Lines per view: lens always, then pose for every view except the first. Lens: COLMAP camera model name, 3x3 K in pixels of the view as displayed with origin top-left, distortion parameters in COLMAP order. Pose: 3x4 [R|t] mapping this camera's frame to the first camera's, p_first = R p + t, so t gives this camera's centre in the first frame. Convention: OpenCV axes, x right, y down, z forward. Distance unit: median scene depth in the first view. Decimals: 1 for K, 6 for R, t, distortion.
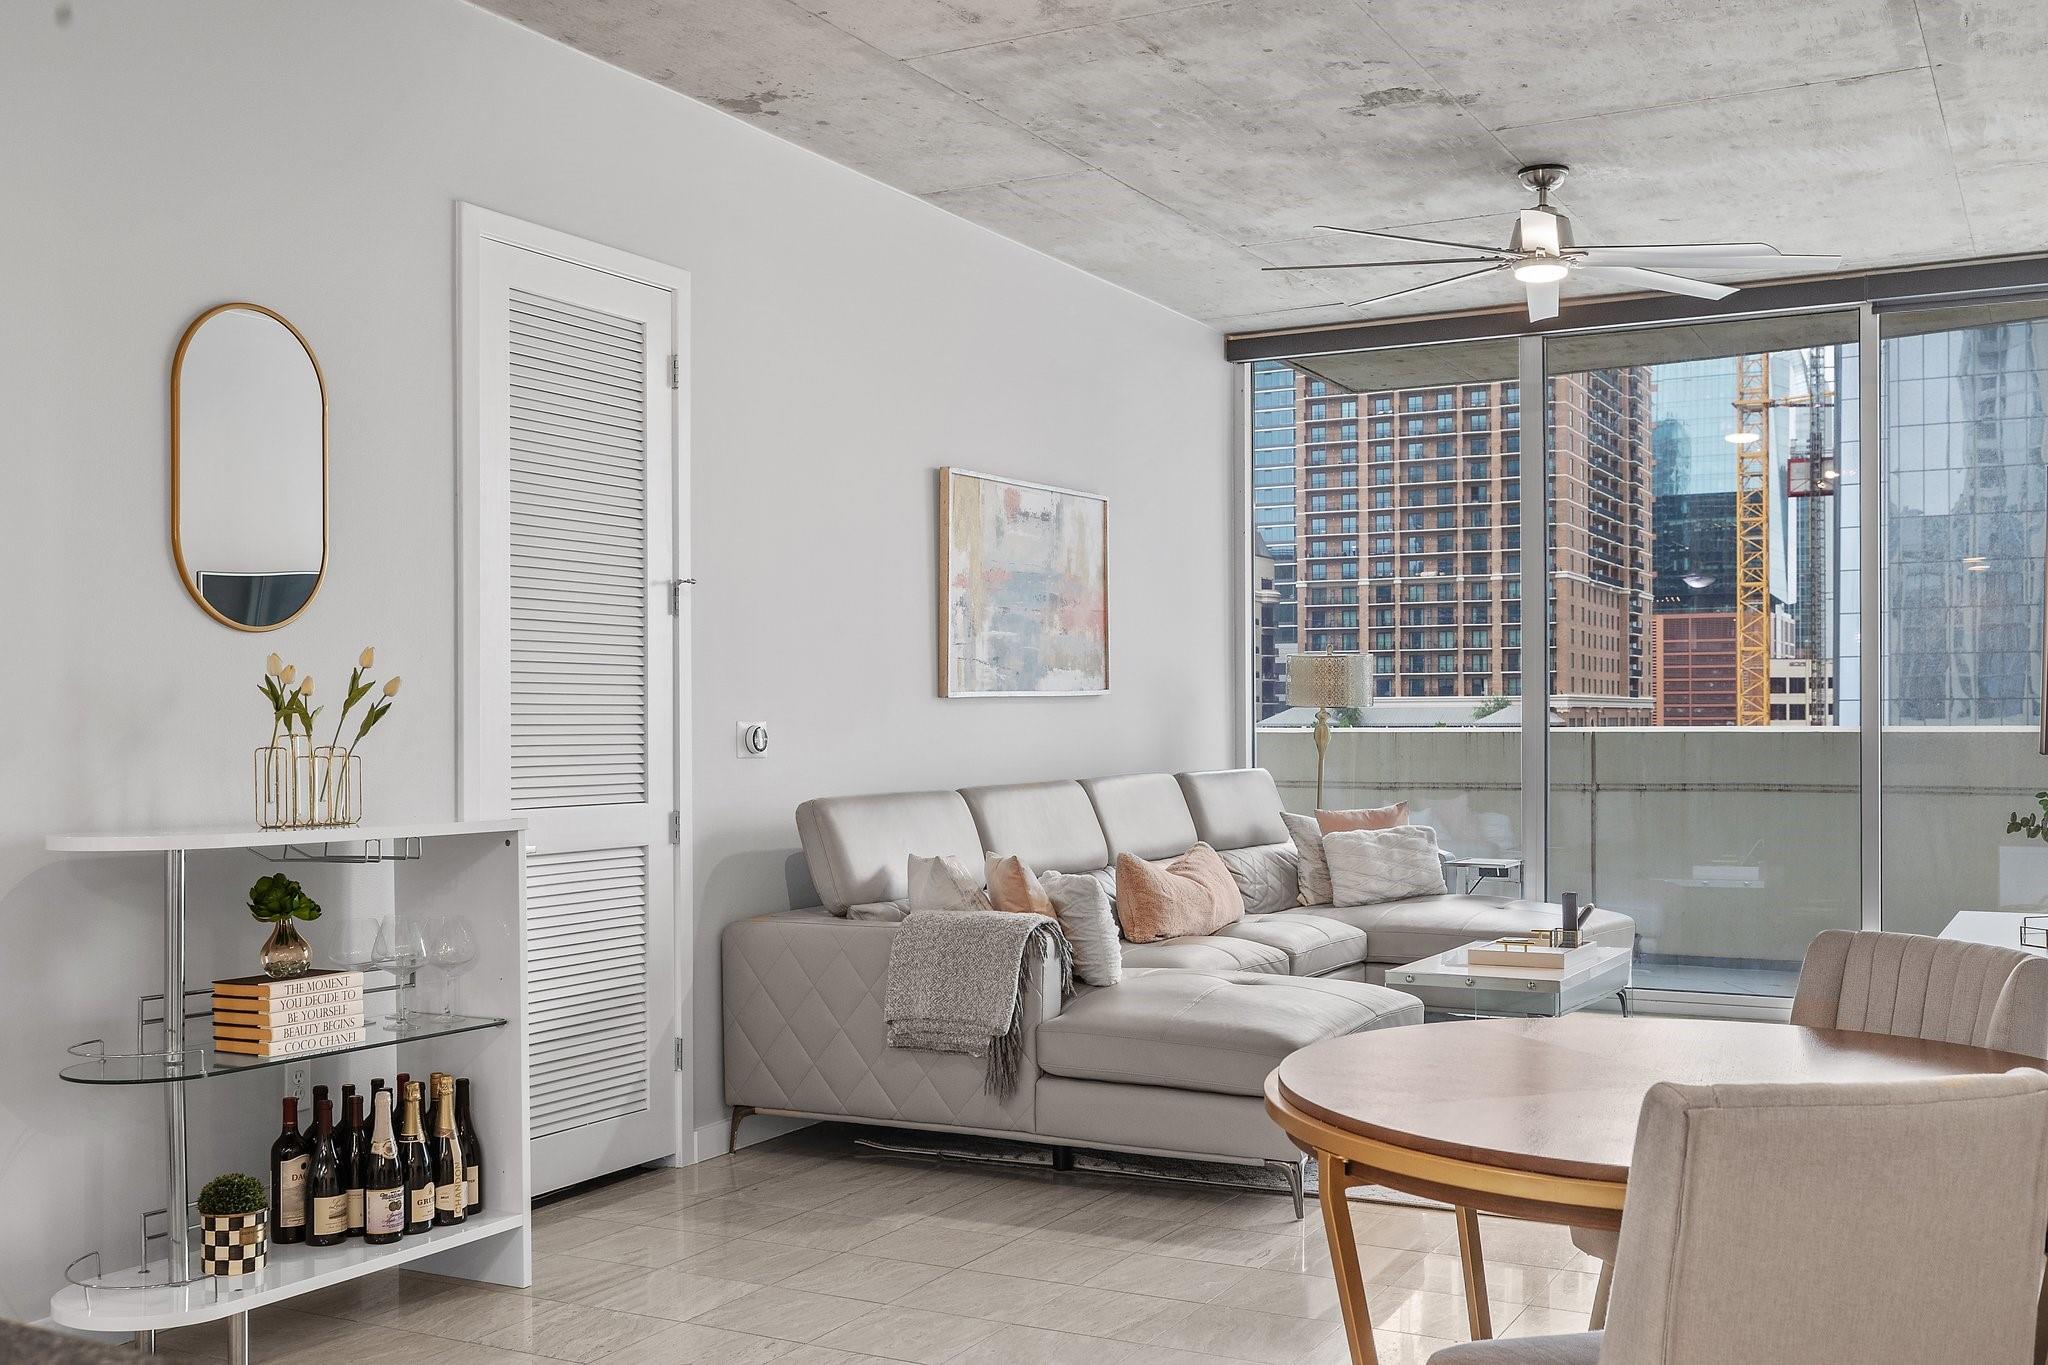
lens RADIAL K [[1998.6, 0, 1021.8], [0, 1998.6, 722.8], [0, 0, 1]] dist [0.001310, 0.000000]
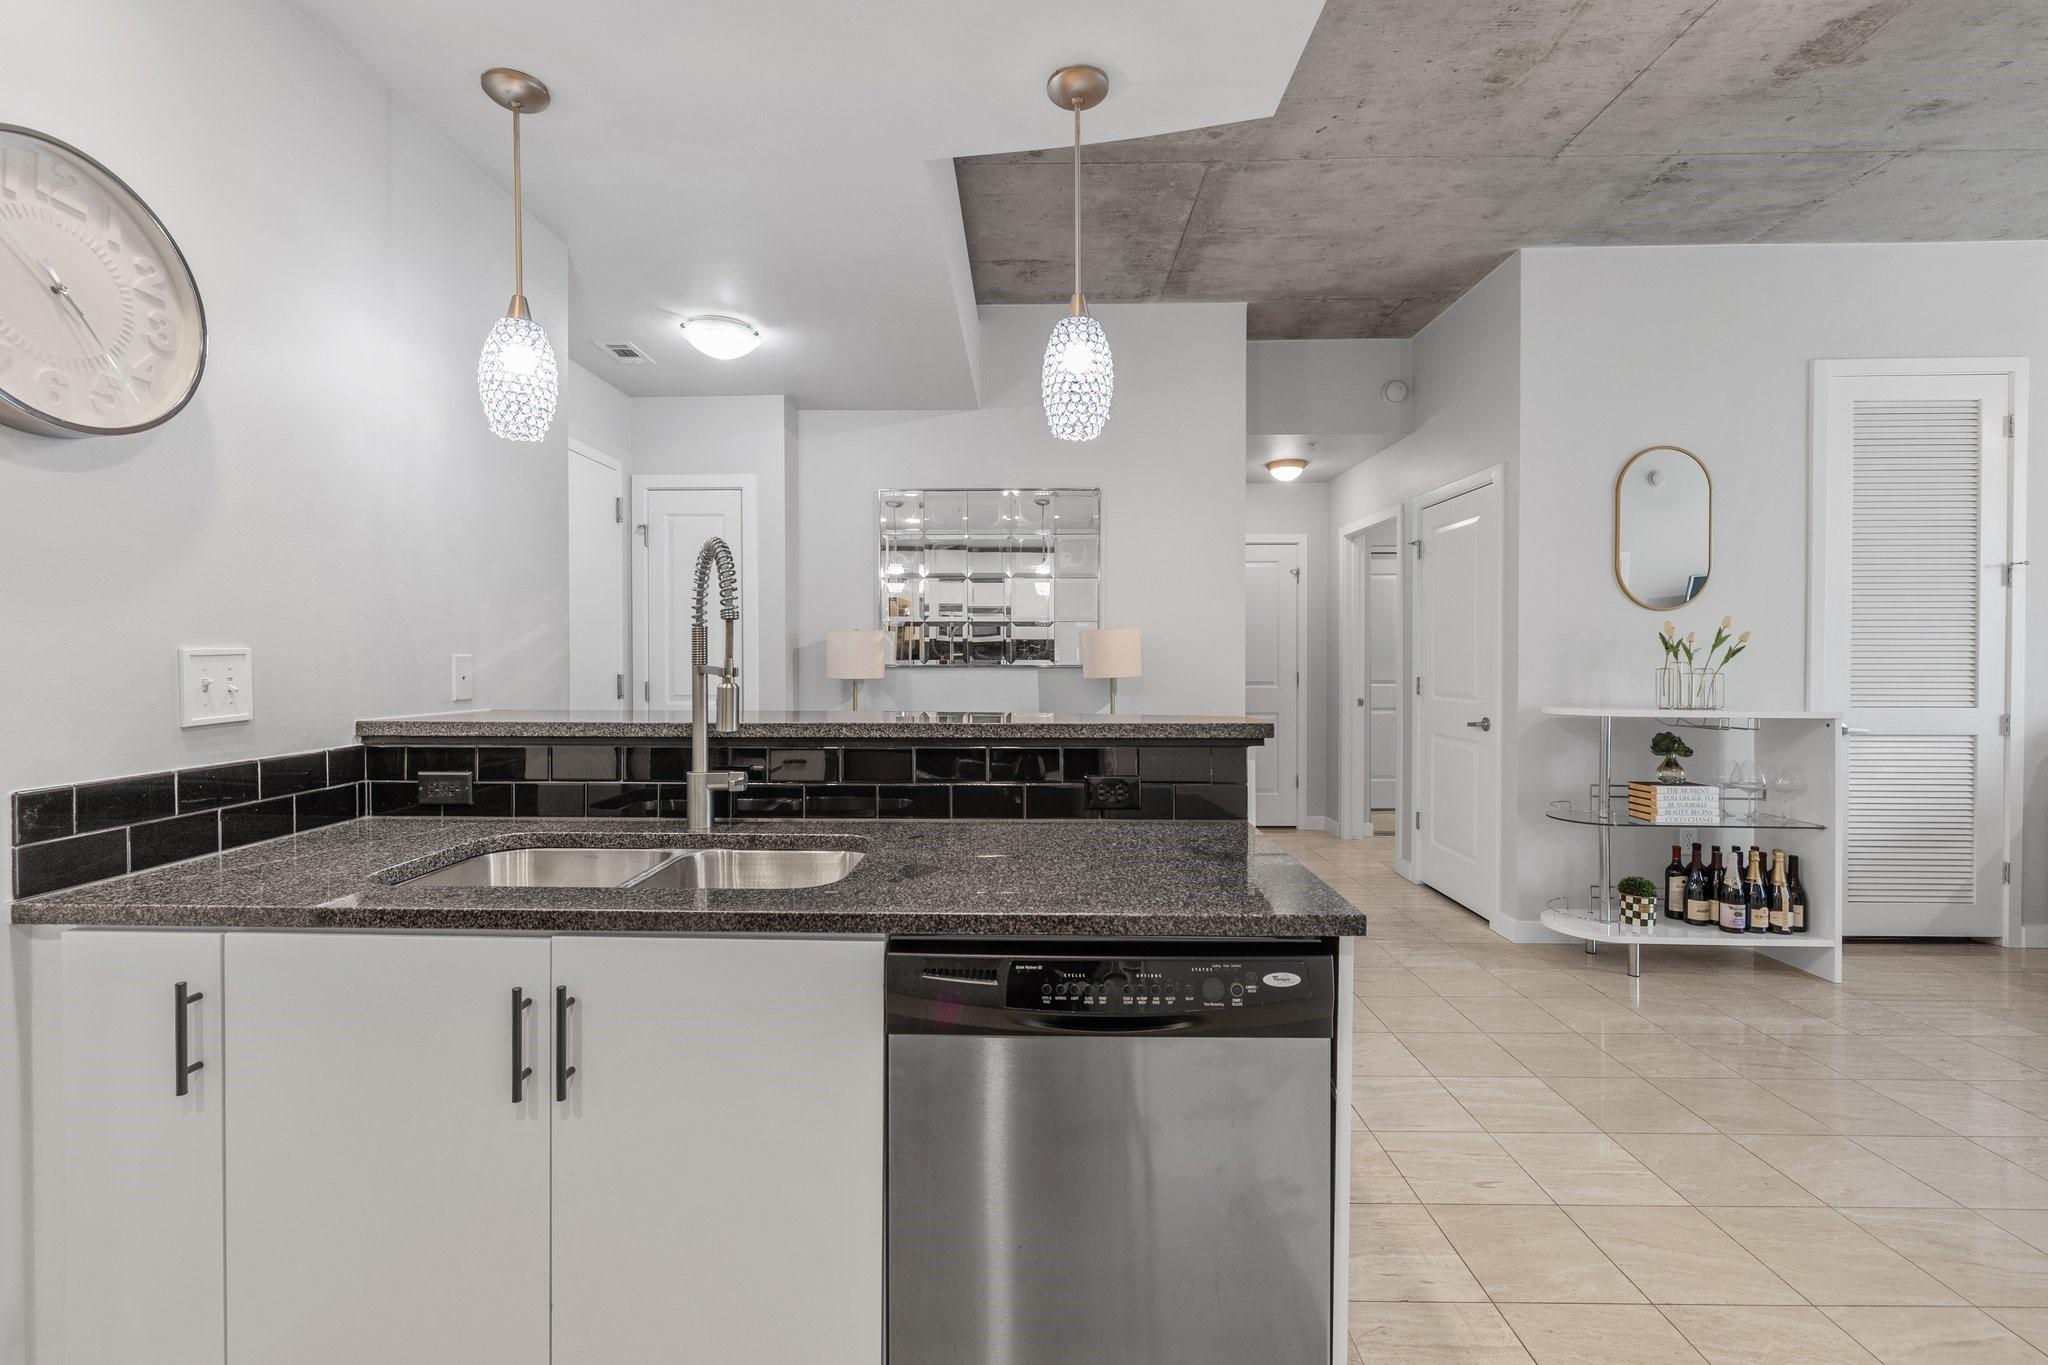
lens RADIAL K [[873.7, 0, 1010.6], [0, 873.7, 668.7], [0, 0, 1]] dist [-0.001213, 0.000182]
pose [[0.451310, 0.014249, -0.892253, 0.082220], [-0.001652, 0.999884, 0.015132, 0.000374], [0.892366, -0.005355, 0.451281, 0.019144]]
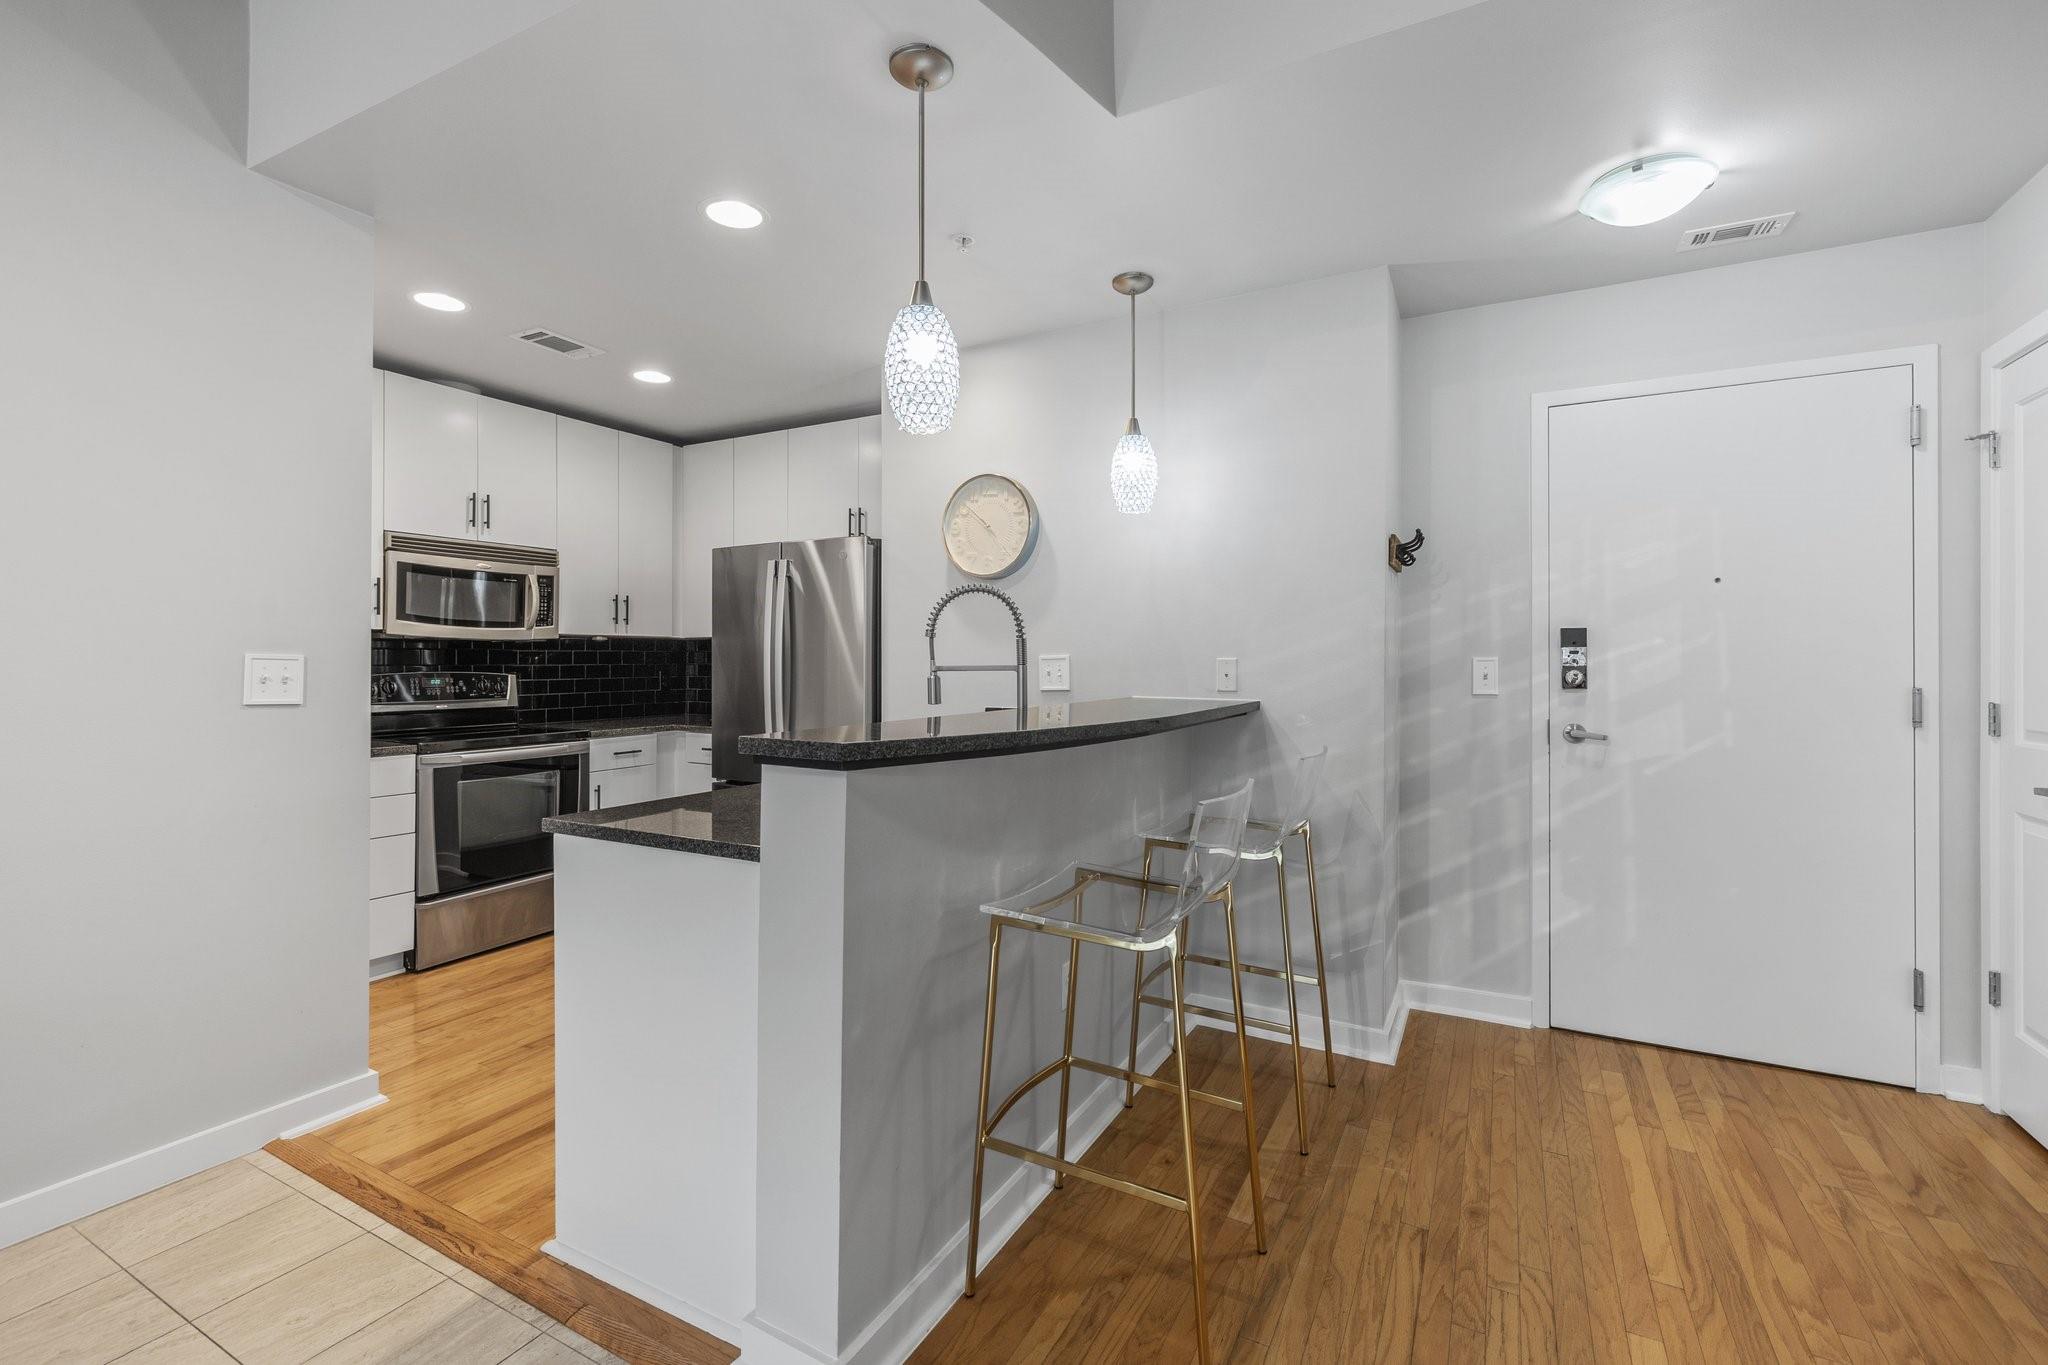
lens RADIAL K [[873.7, 0, 1006.2], [0, 873.7, 655.4], [0, 0, 1]] dist [-0.001213, 0.000182]
pose [[-0.999988, 0.001915, -0.004470, -0.253210], [0.001928, 0.999994, -0.002995, -0.000019], [0.004464, -0.003003, -0.999986, 0.543829]]
